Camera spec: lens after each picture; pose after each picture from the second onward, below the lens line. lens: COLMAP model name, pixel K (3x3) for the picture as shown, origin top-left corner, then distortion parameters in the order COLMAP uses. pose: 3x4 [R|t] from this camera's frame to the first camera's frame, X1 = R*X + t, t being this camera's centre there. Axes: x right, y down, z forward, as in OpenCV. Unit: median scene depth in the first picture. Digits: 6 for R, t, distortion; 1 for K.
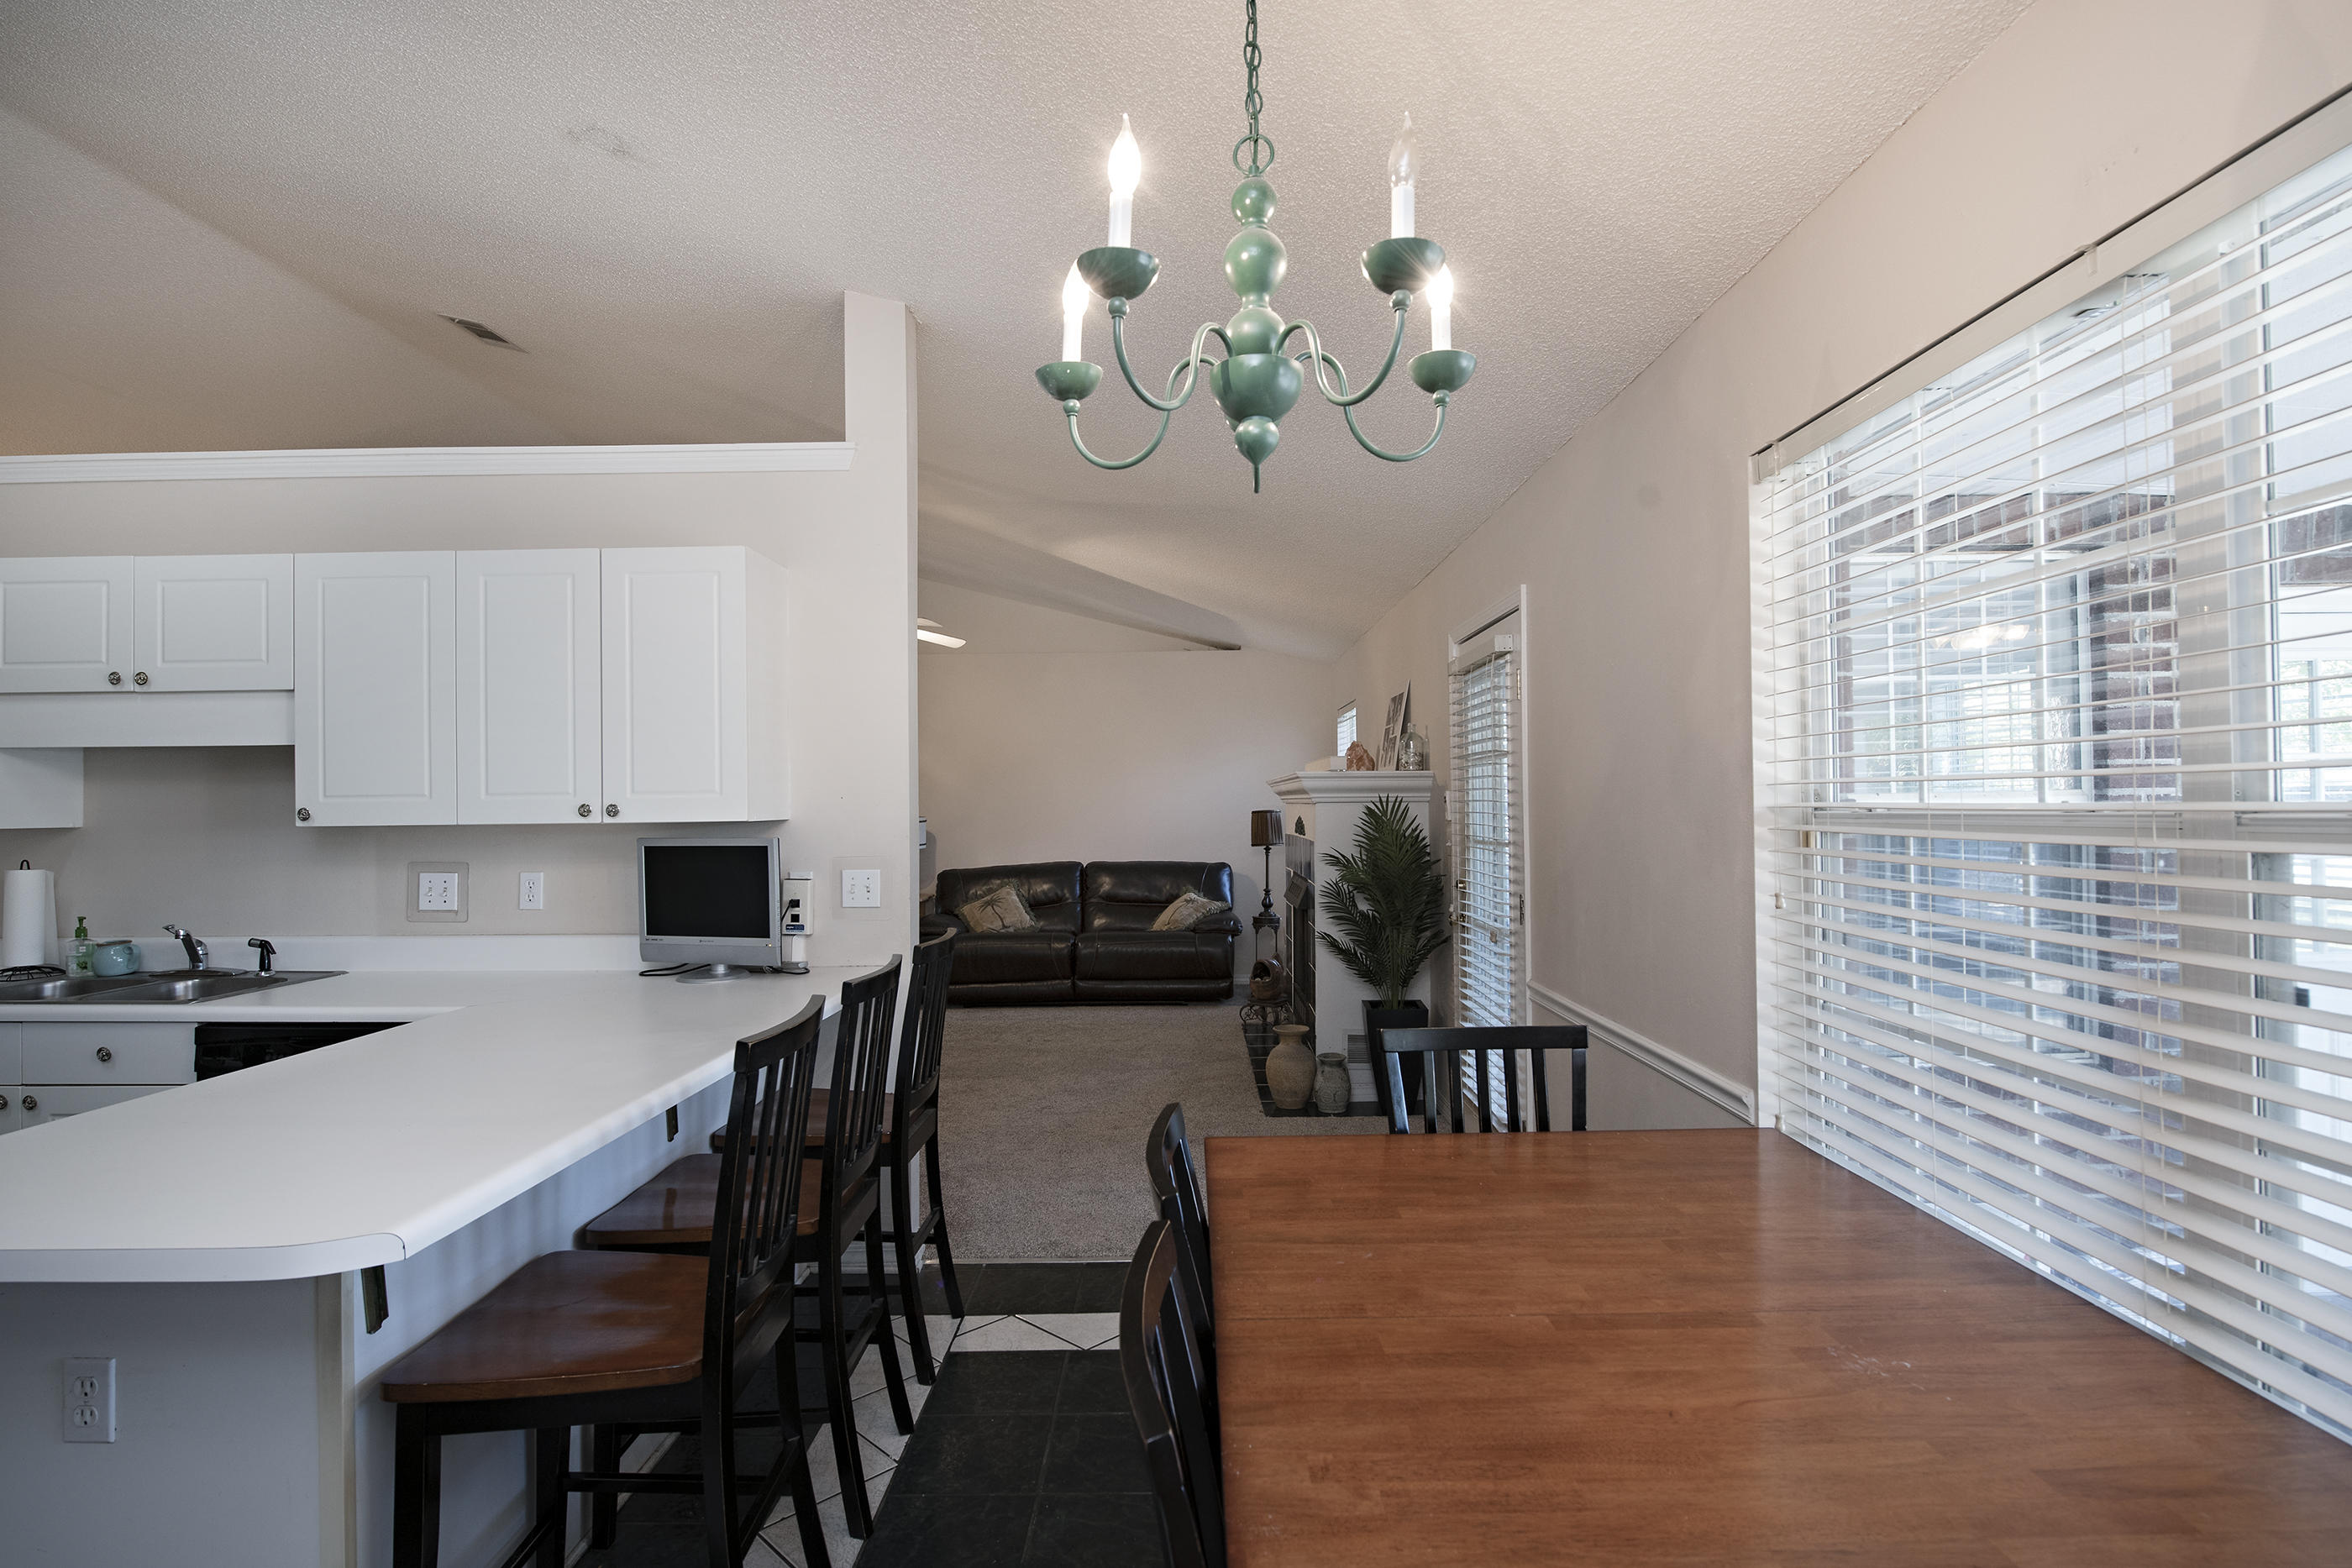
lens RADIAL K [[1113.6, 0, 1183.7], [0, 1113.6, 804.2], [0, 0, 1]] dist [-0.006708, -0.000389]
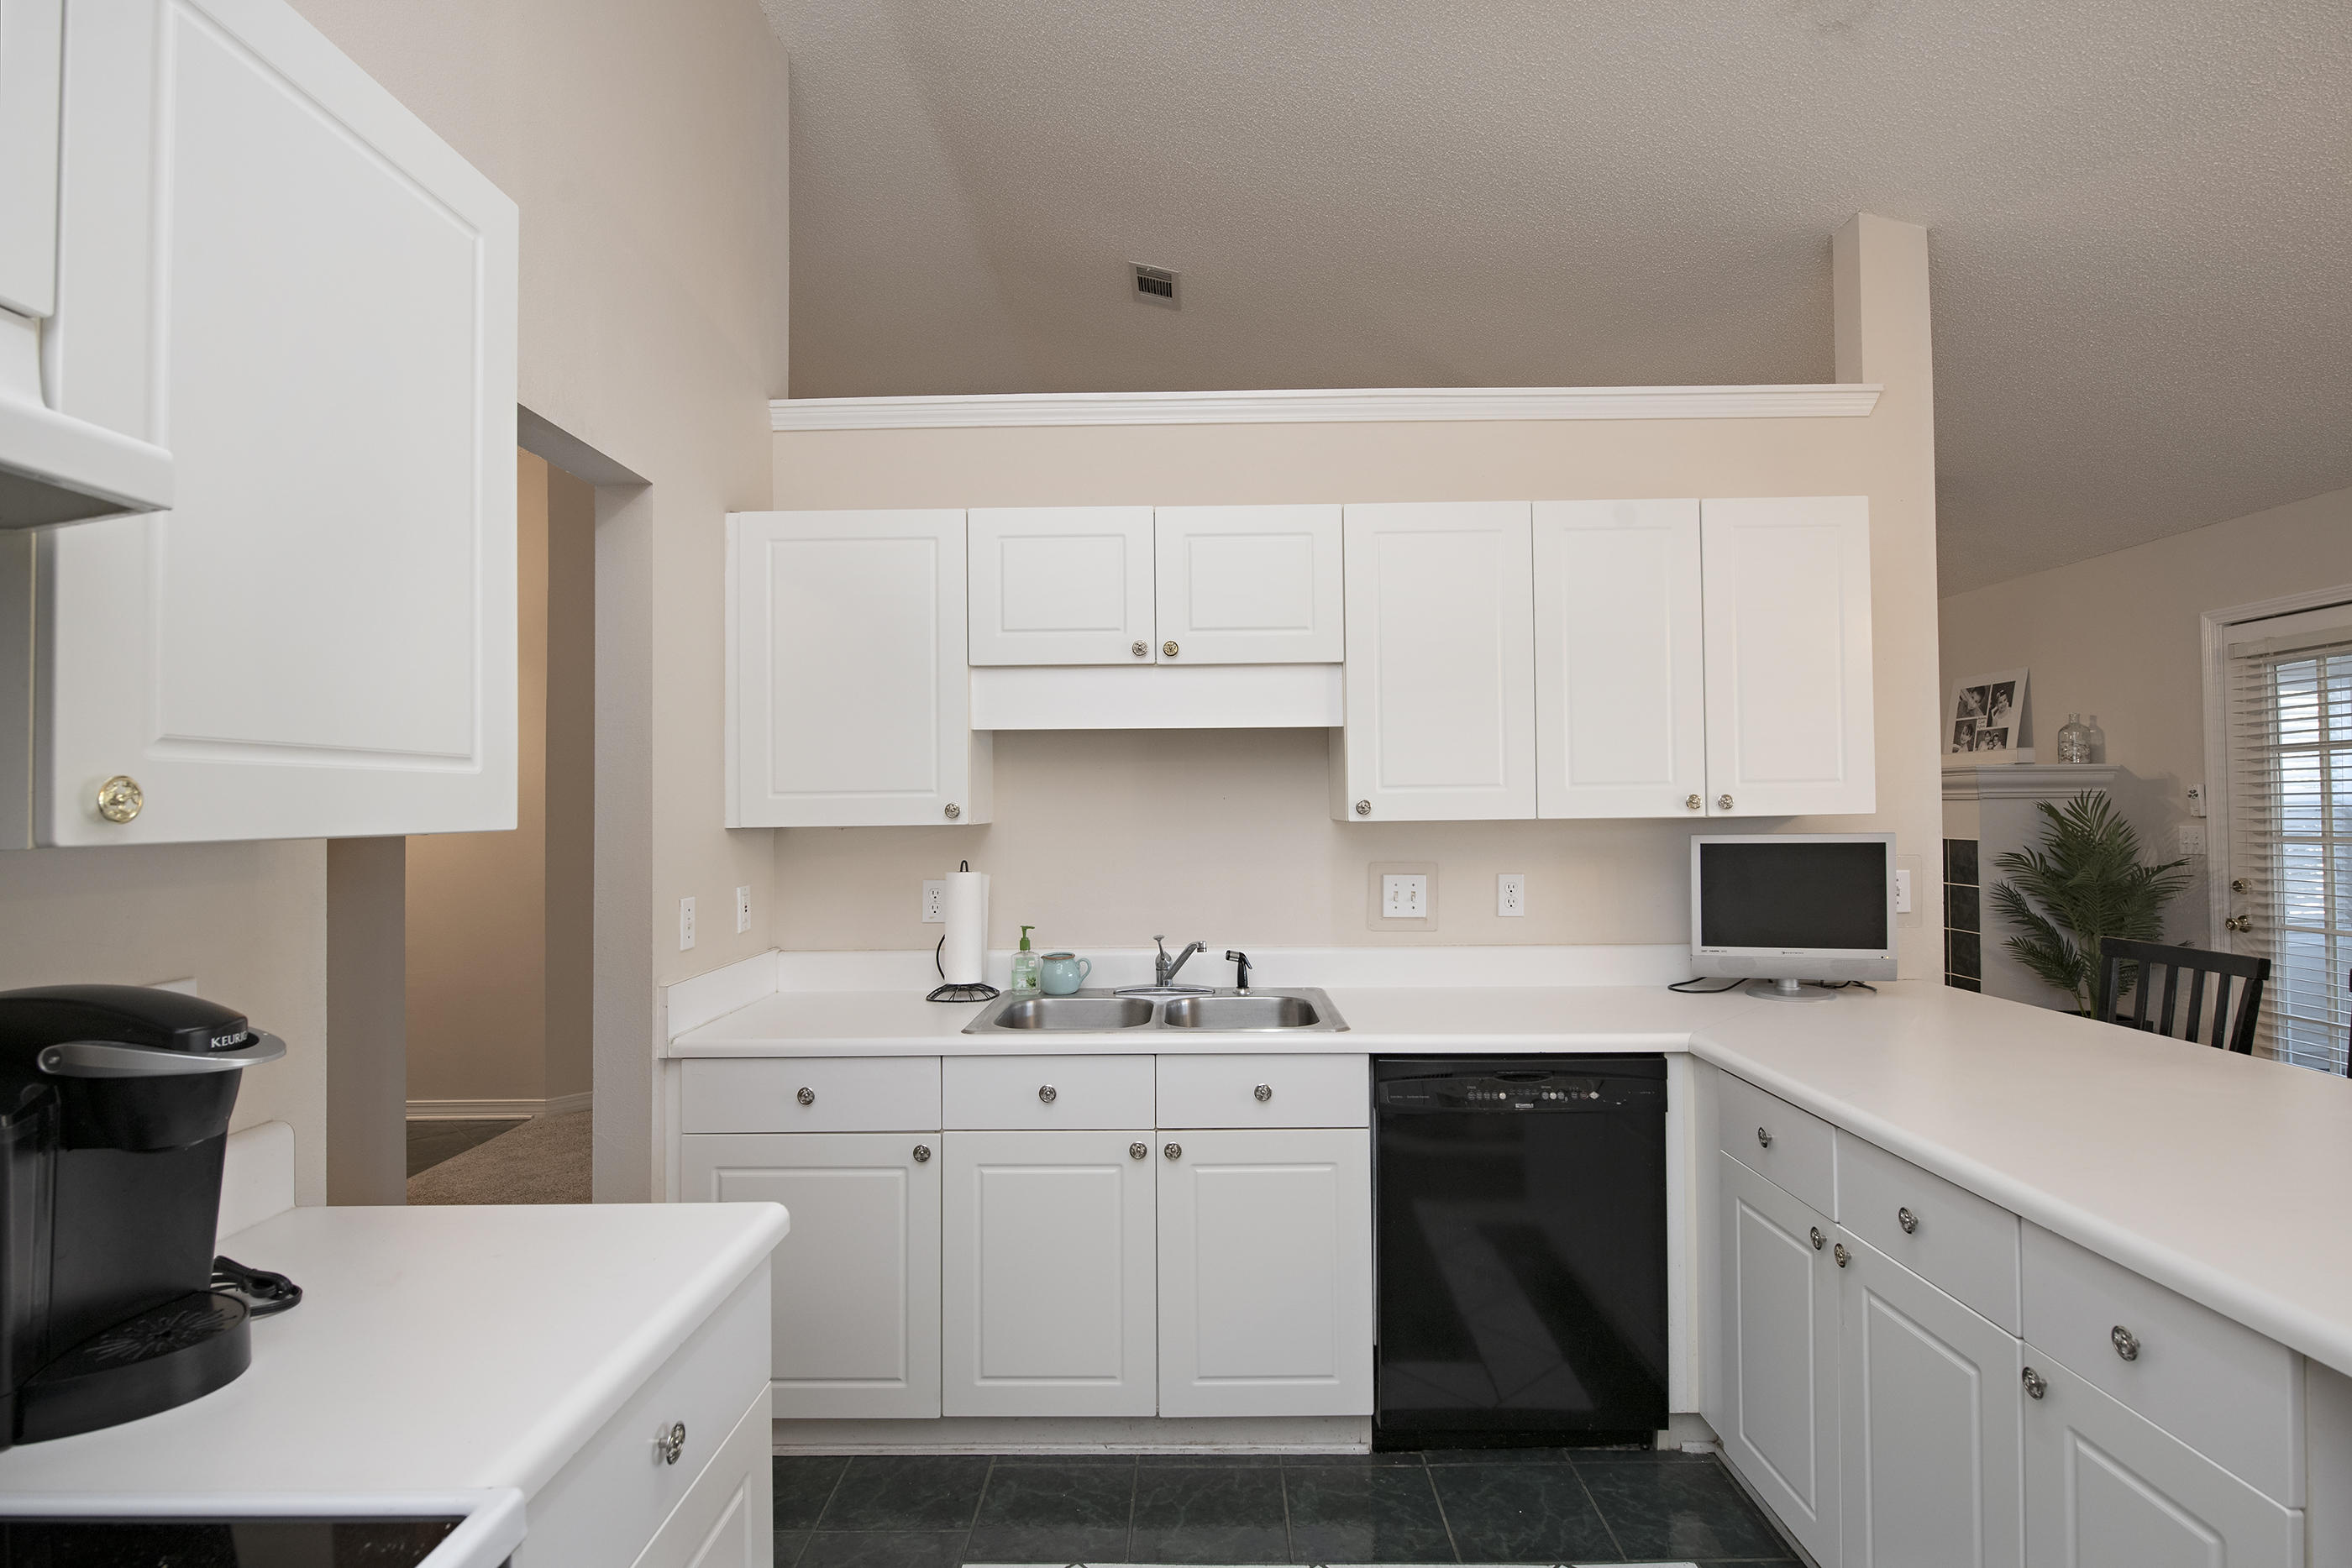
lens RADIAL K [[1113.6, 0, 1199.9], [0, 1113.6, 787.0], [0, 0, 1]] dist [-0.006708, -0.000389]
pose [[0.999999, 0.000027, -0.001442, -0.846723], [-0.000047, 0.999910, -0.013426, 0.004763], [0.001442, 0.013426, 0.999909, 0.126642]]
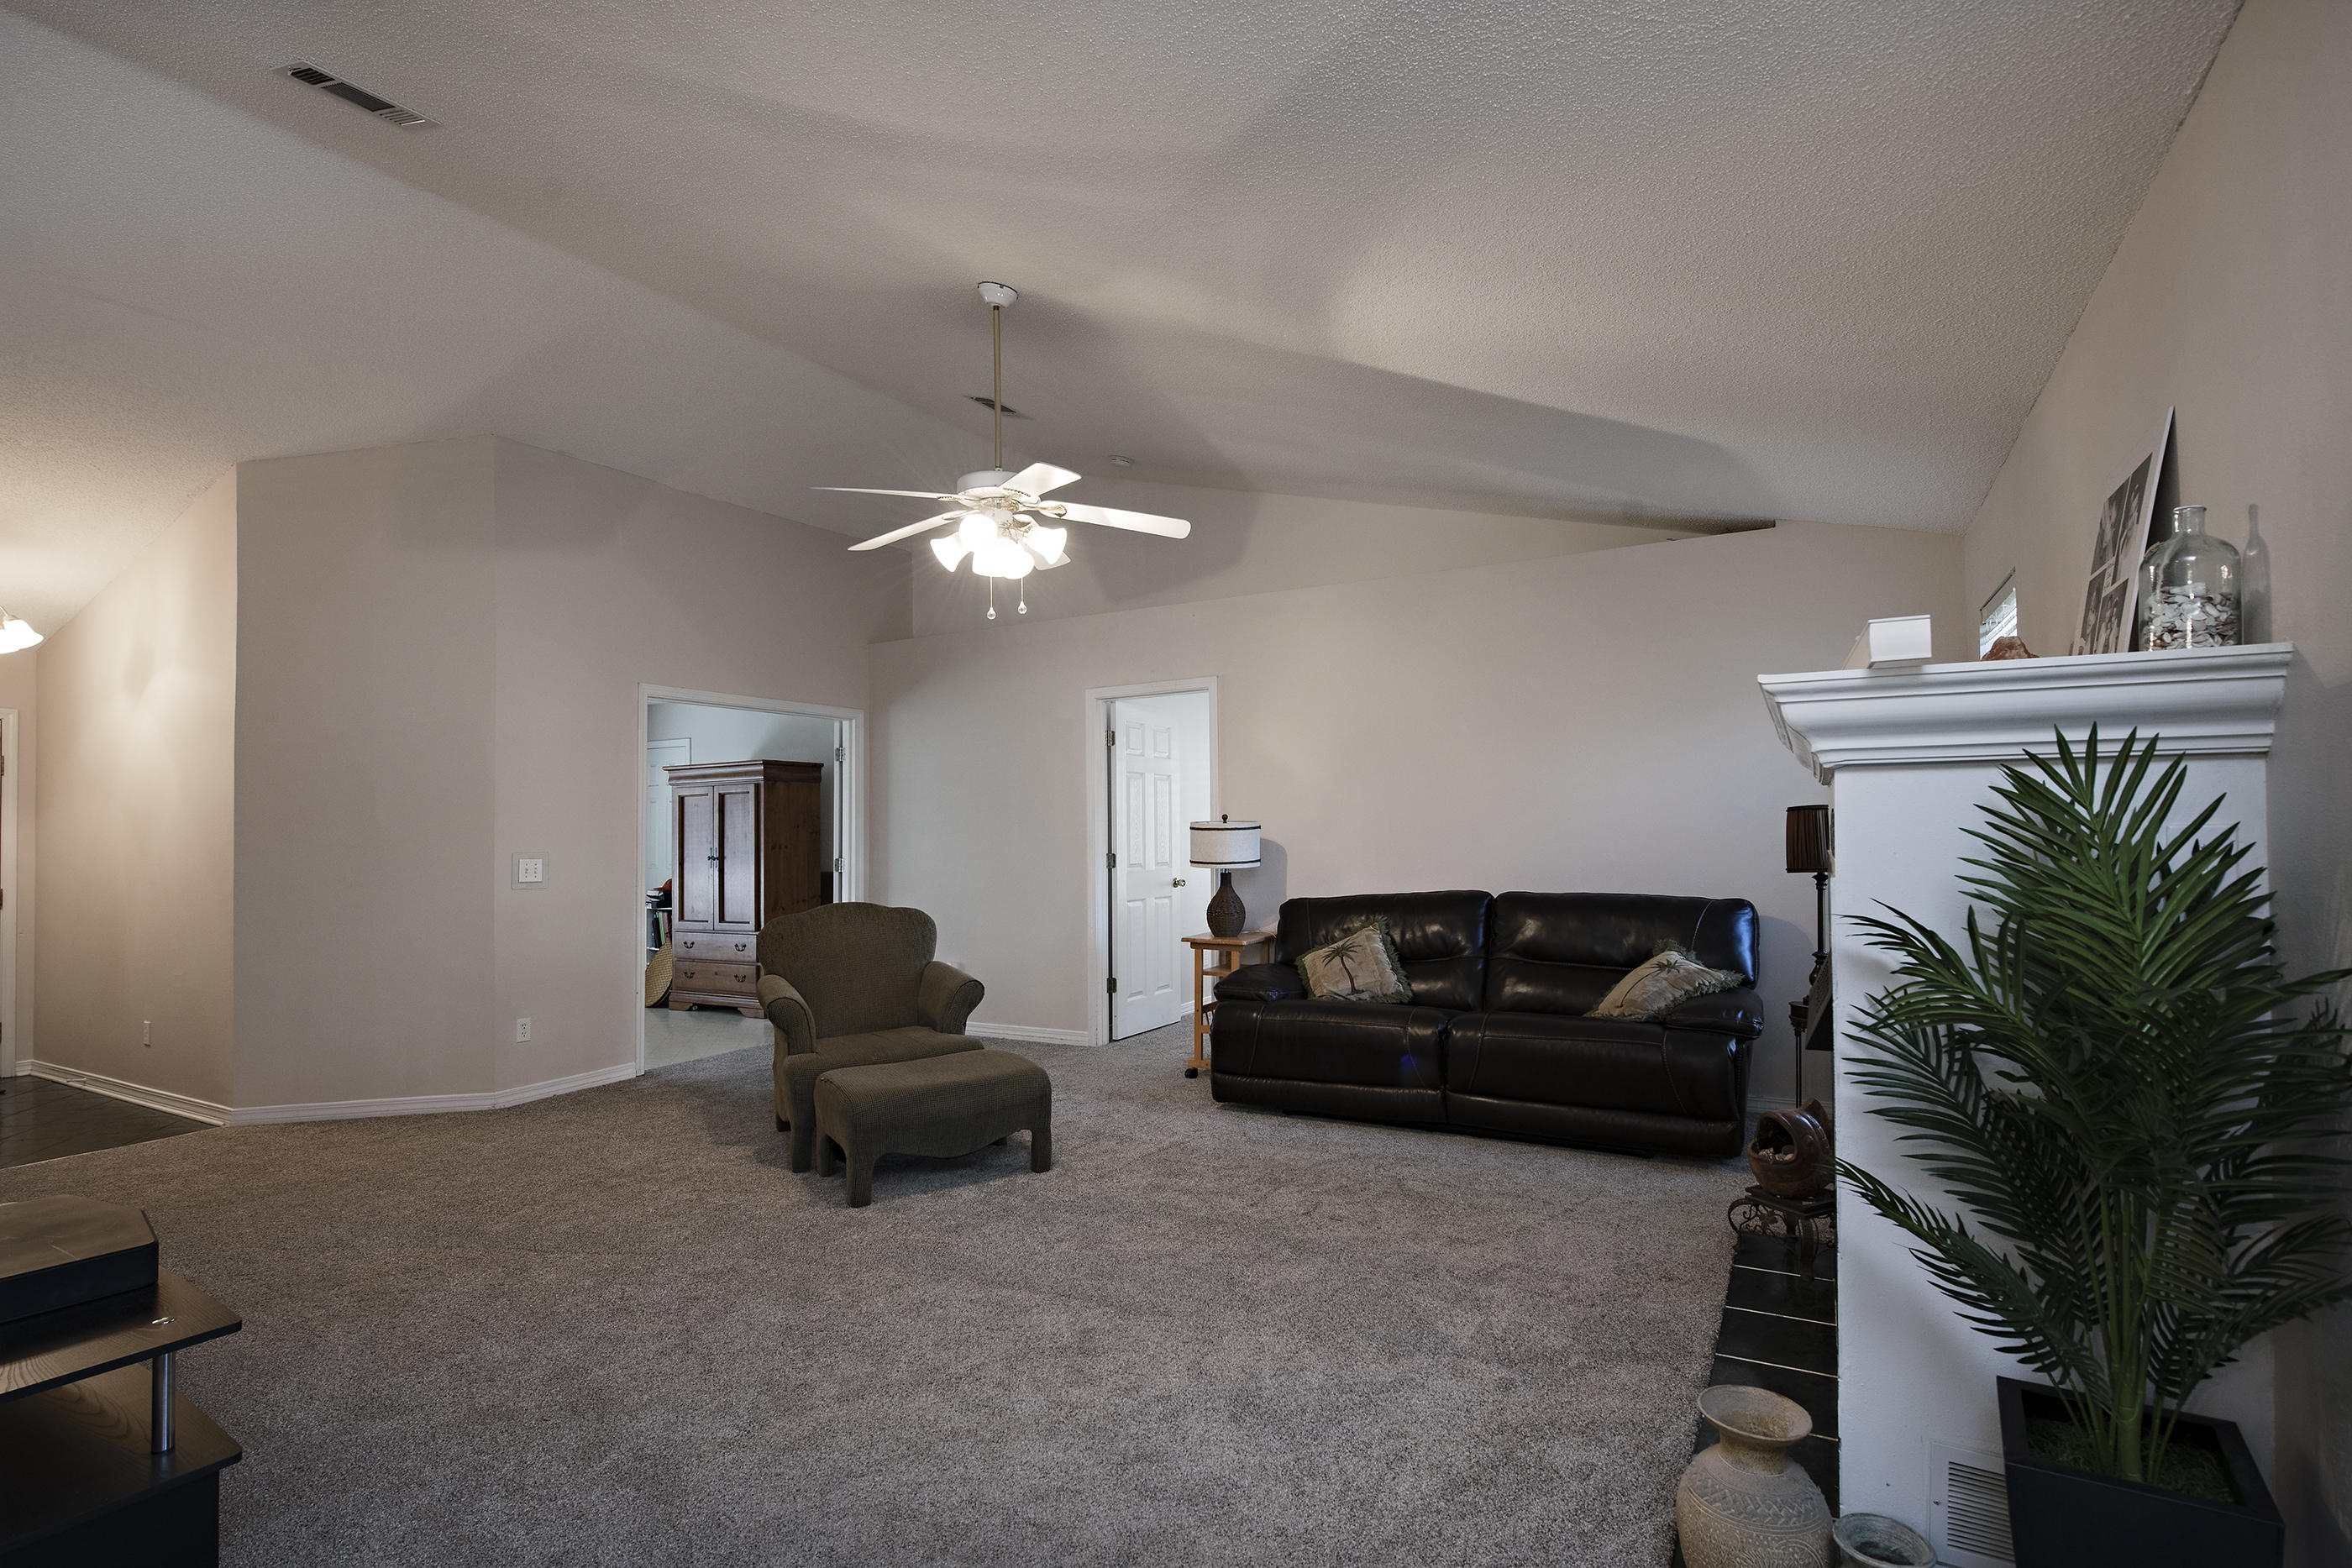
lens RADIAL K [[1113.6, 0, 1193.0], [0, 1113.6, 812.9], [0, 0, 1]] dist [-0.006708, -0.000389]
pose [[0.872969, -0.010936, -0.487653, 0.182110], [0.010924, 0.999936, -0.002869, 0.018527], [0.487653, -0.002822, 0.873033, 0.965677]]
